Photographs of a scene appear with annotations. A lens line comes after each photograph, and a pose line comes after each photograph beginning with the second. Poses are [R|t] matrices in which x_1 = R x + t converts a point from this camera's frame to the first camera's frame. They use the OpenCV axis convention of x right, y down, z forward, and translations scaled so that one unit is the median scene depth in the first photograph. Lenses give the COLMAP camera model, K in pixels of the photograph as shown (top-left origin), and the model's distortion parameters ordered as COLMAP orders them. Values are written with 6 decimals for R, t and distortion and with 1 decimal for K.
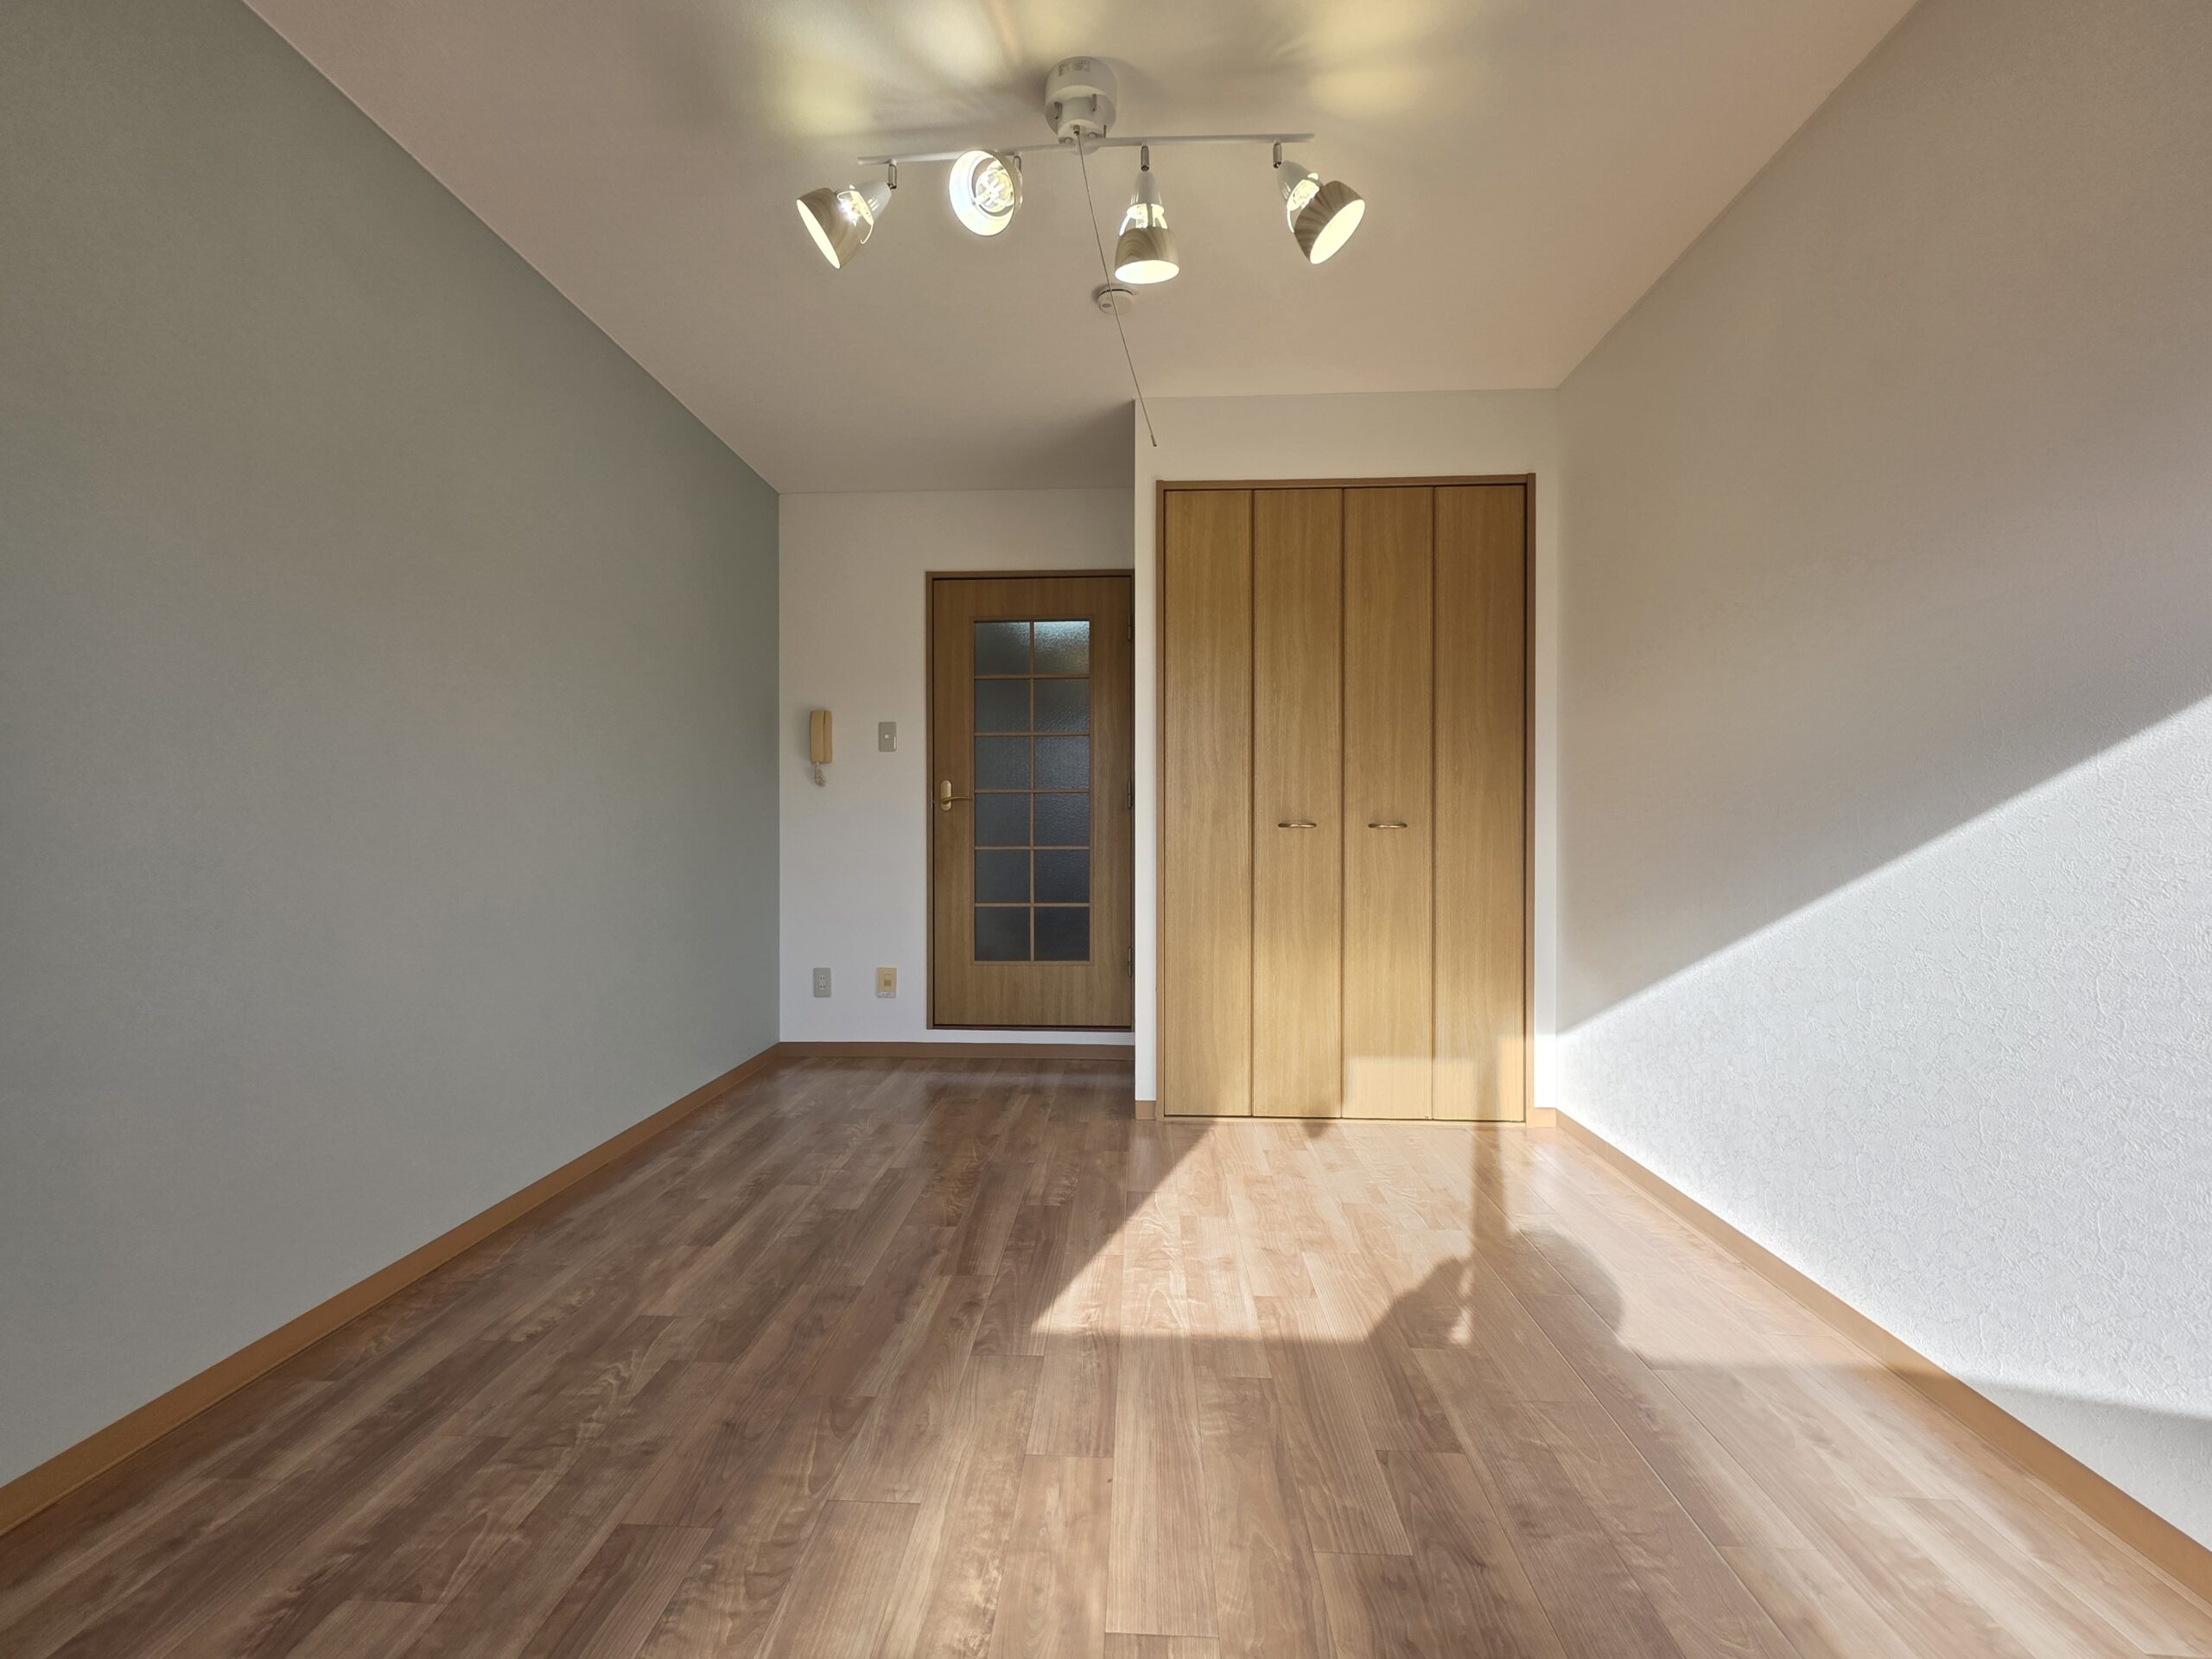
lens RADIAL K [[885.7, 0, 1112.7], [0, 885.7, 822.9], [0, 0, 1]] dist [-0.001513, 0.001549]
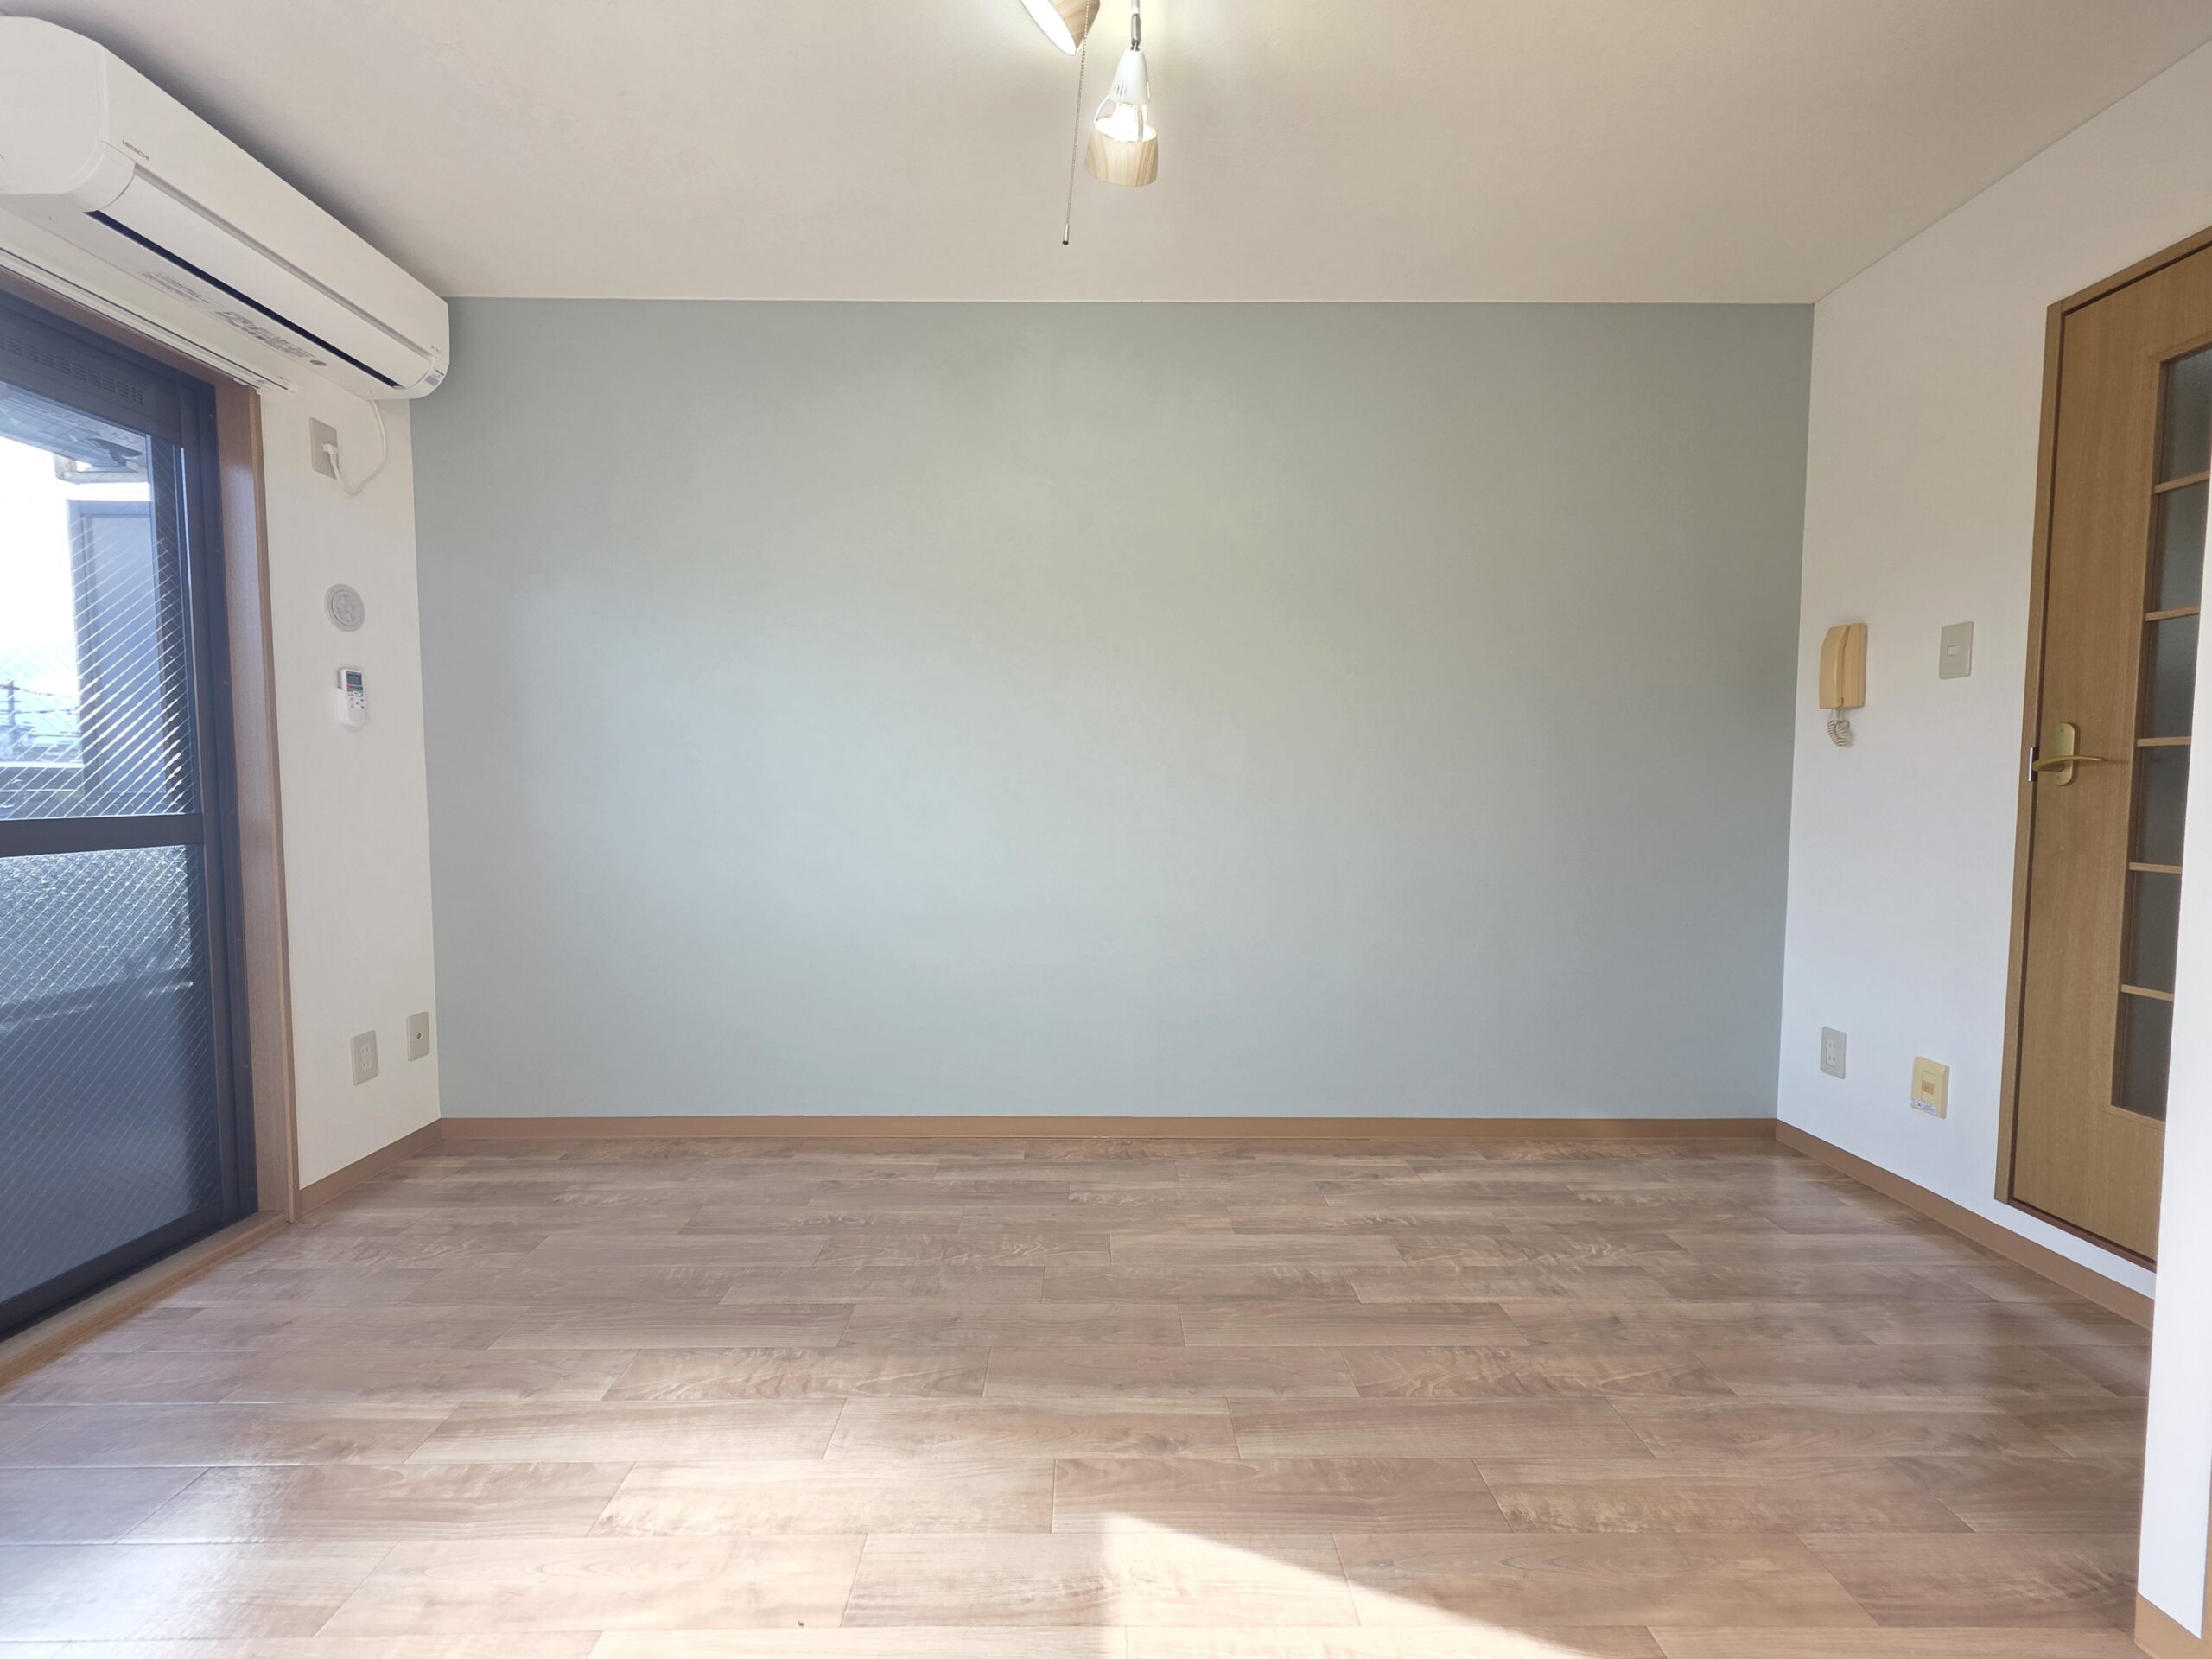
lens RADIAL K [[885.7, 0, 1103.1], [0, 885.7, 833.1], [0, 0, 1]] dist [-0.001513, 0.001549]
pose [[0.036916, 0.054503, -0.997831, 0.458329], [0.008671, 0.998456, 0.054858, -0.030013], [0.999281, -0.010678, 0.036386, 0.718046]]
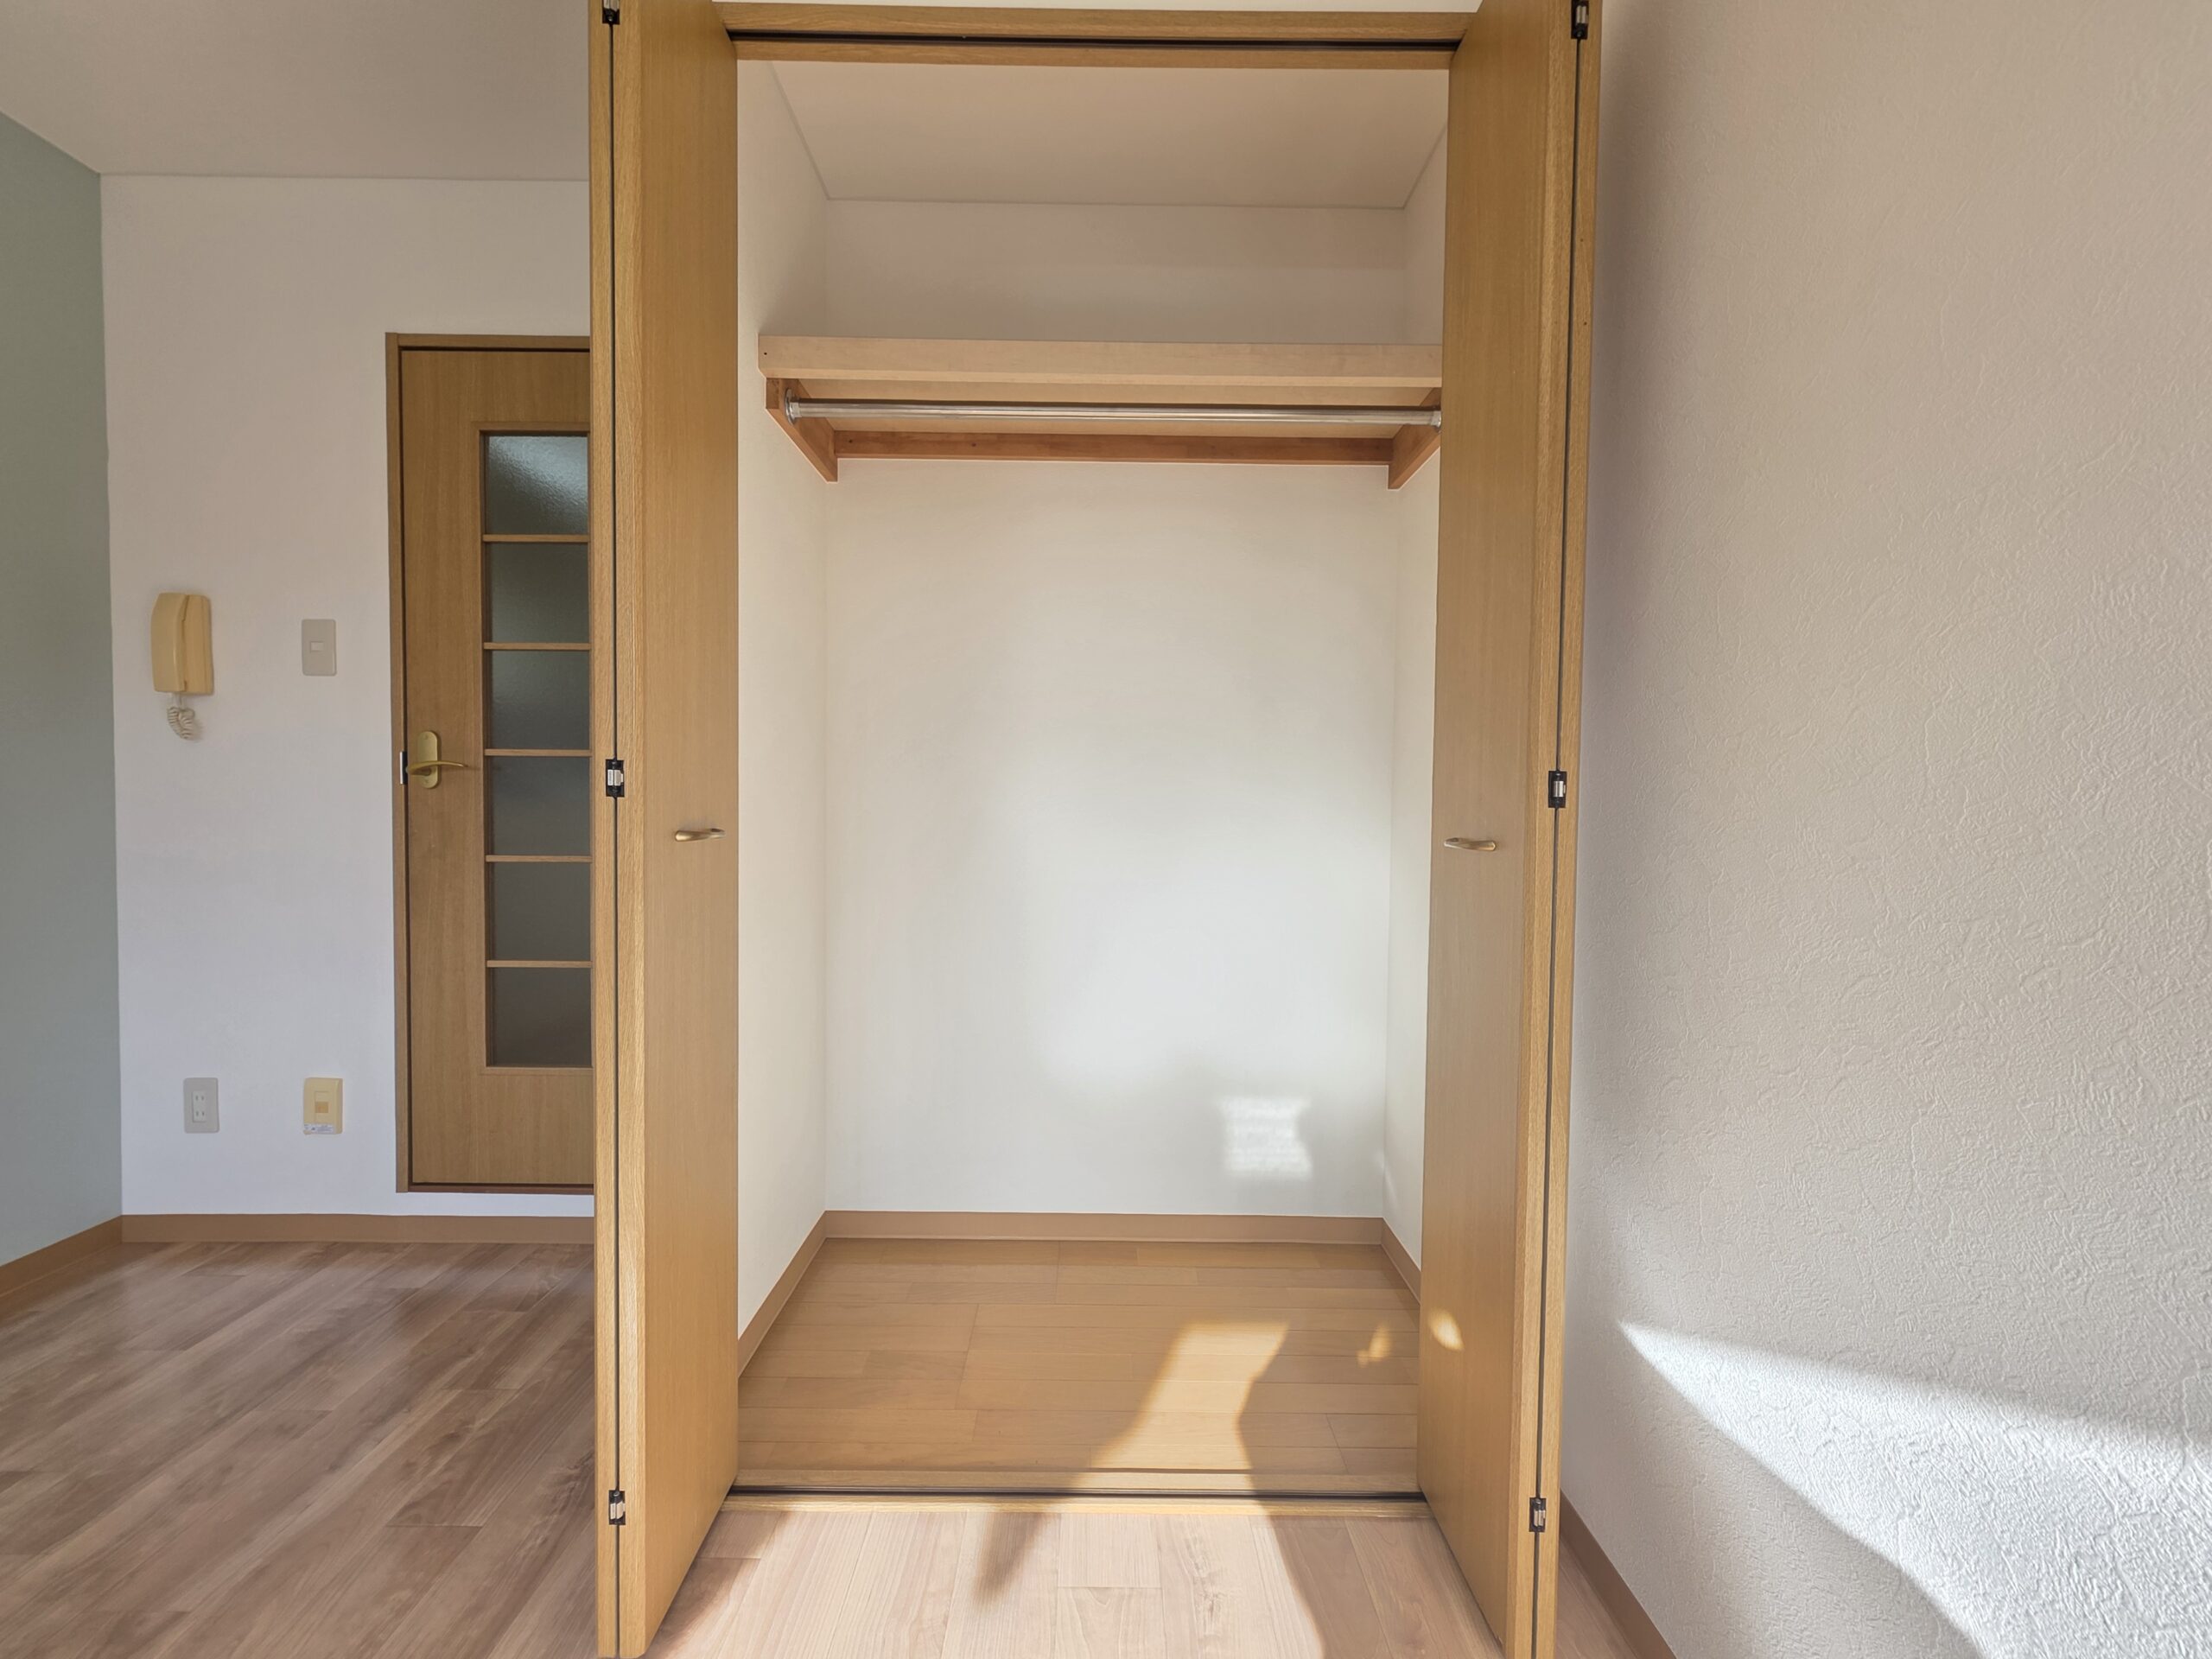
lens RADIAL K [[885.7, 0, 1098.1], [0, 885.7, 827.8], [0, 0, 1]] dist [-0.001513, 0.001549]
pose [[0.999619, 0.008620, 0.026234, 0.323222], [-0.009671, 0.999145, 0.040207, -0.024454], [-0.025865, -0.040445, 0.998847, 0.728529]]
